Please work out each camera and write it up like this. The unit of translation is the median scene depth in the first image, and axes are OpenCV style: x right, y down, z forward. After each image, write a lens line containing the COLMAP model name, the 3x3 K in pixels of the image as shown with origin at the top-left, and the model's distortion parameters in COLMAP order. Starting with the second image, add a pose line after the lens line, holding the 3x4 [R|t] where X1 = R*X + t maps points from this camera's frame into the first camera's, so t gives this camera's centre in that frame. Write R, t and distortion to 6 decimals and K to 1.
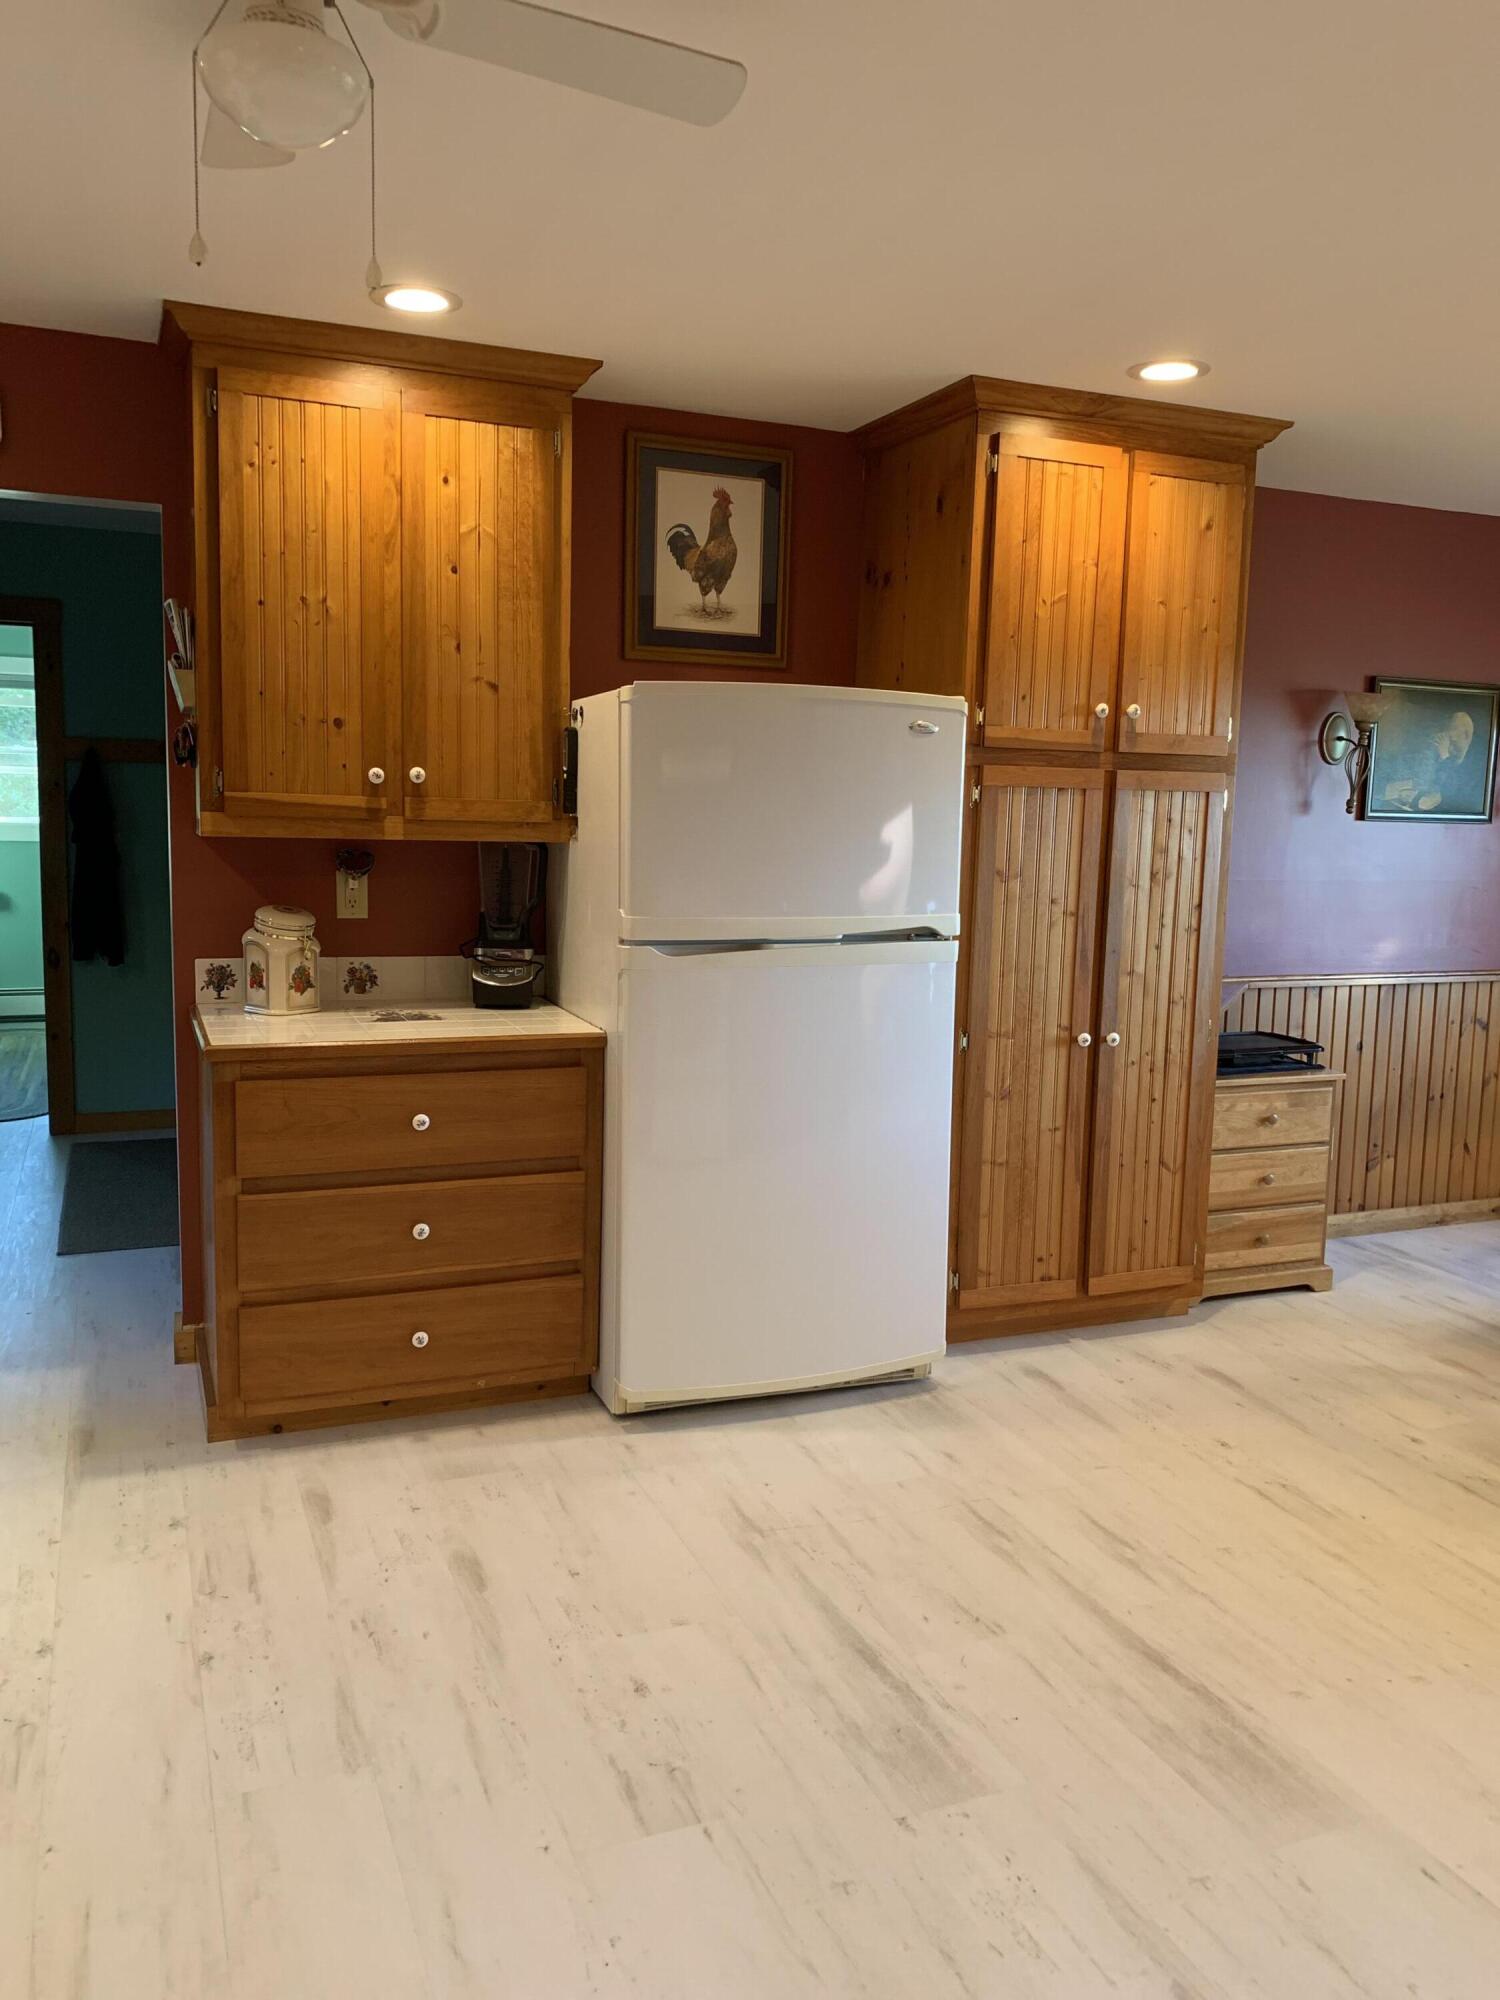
lens RADIAL K [[1522.7, 0, 752.1], [0, 1522.7, 1002.7], [0, 0, 1]] dist [0.015694, -0.034839]
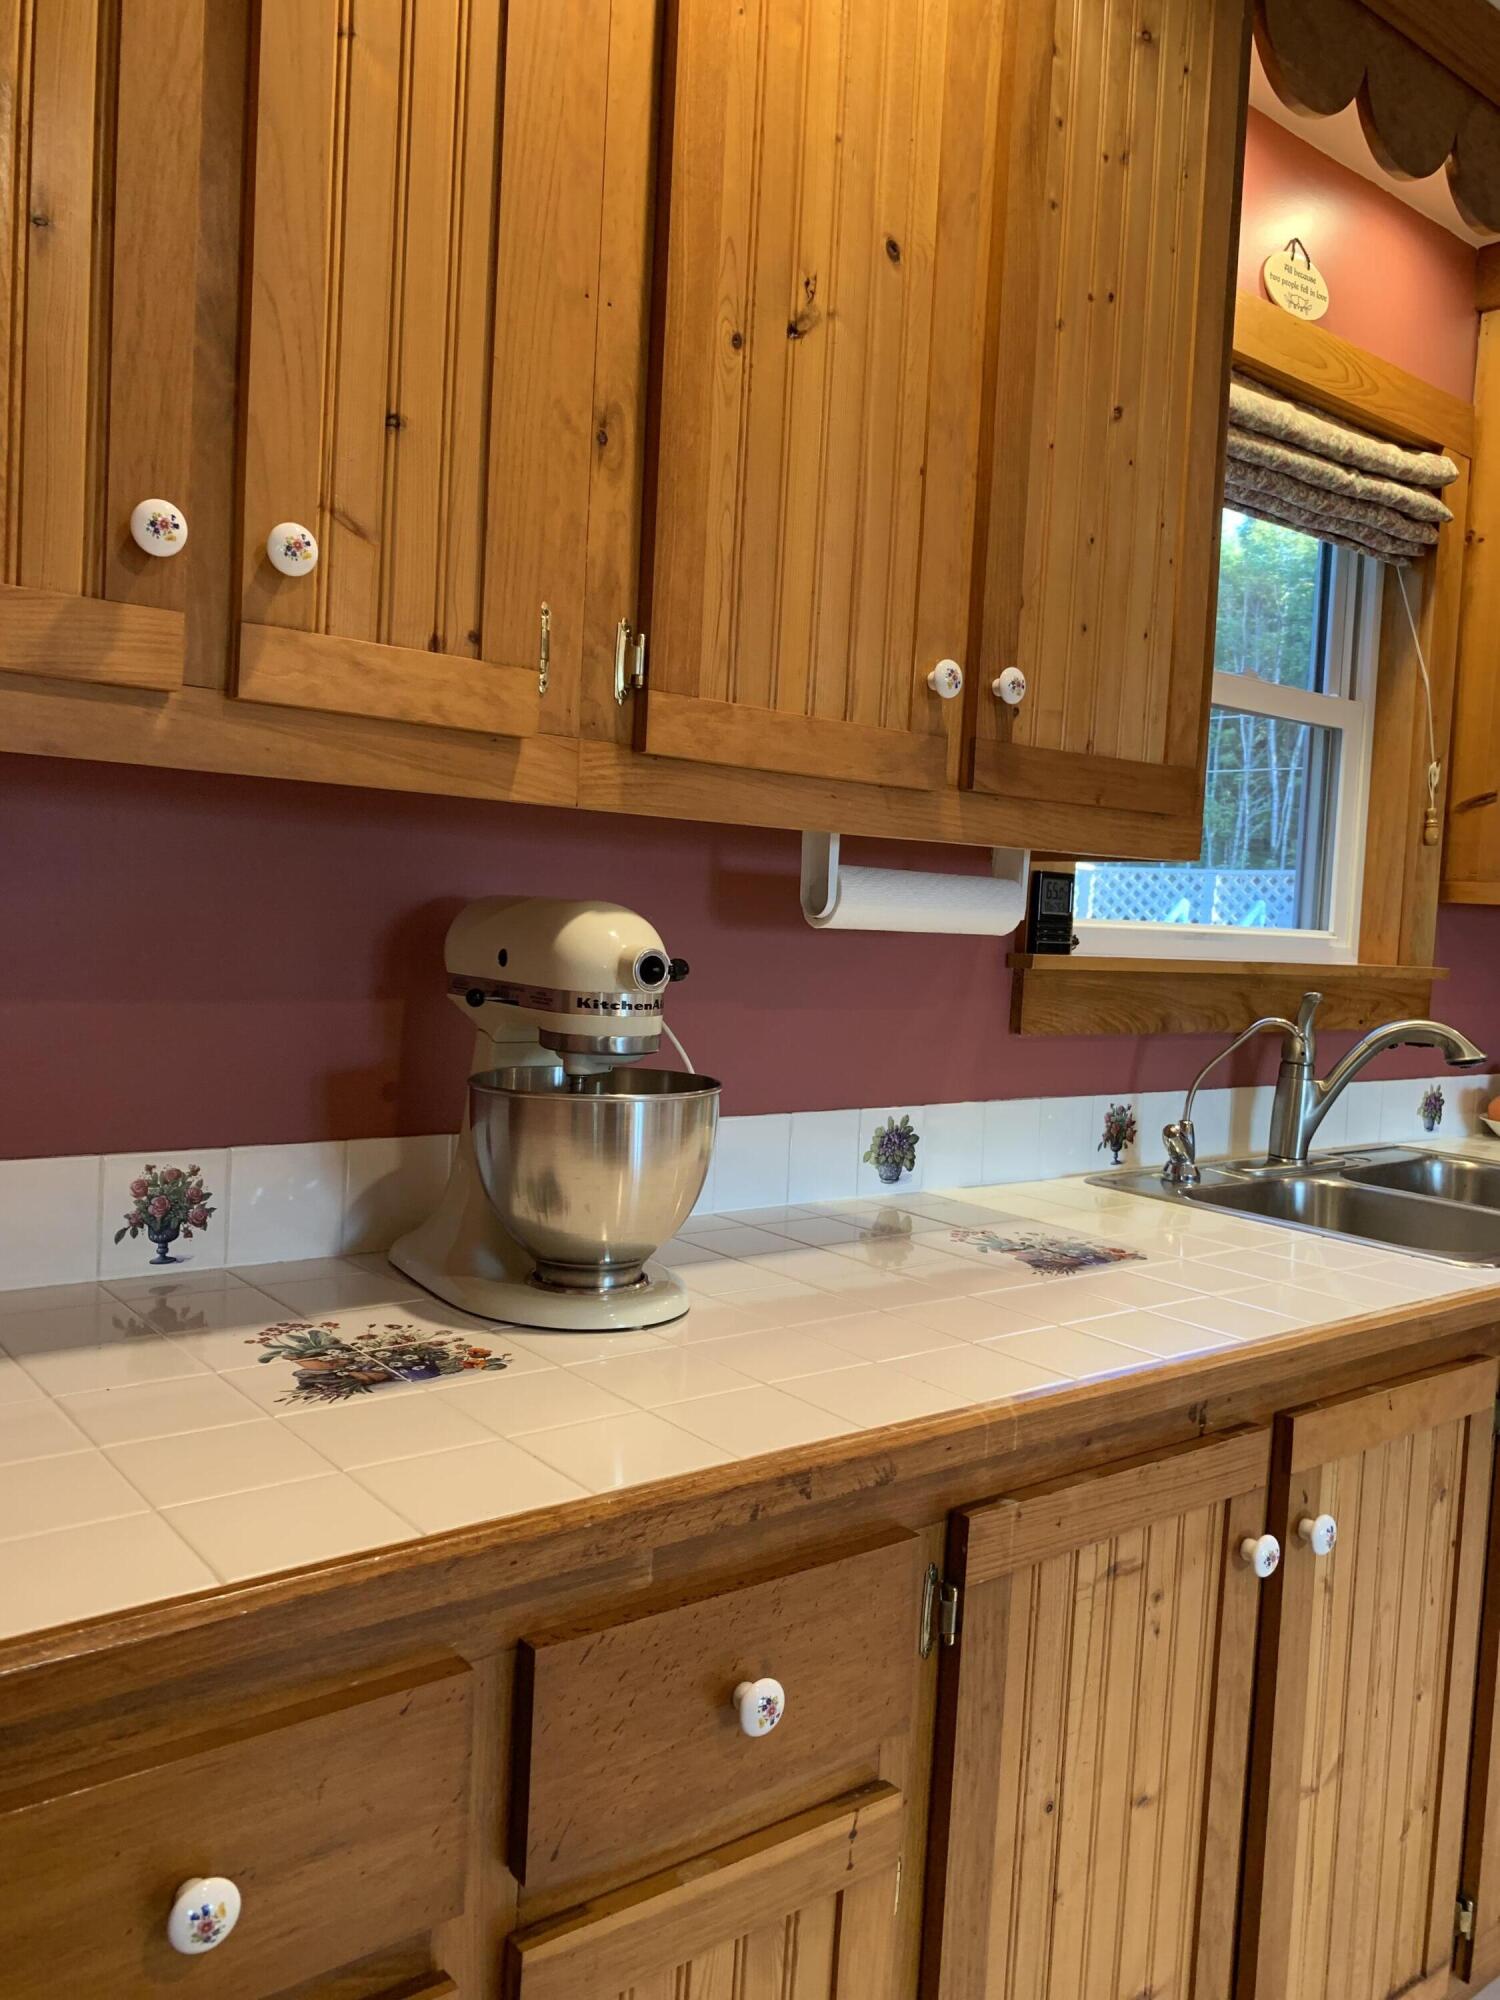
lens RADIAL K [[1522.7, 0, 748.4], [0, 1522.7, 997.5], [0, 0, 1]] dist [0.015694, -0.034839]
pose [[0.959290, 0.010179, 0.282238, 0.080523], [0.004491, 0.998674, -0.051283, -0.096072], [-0.282386, 0.050463, 0.957973, 0.659674]]
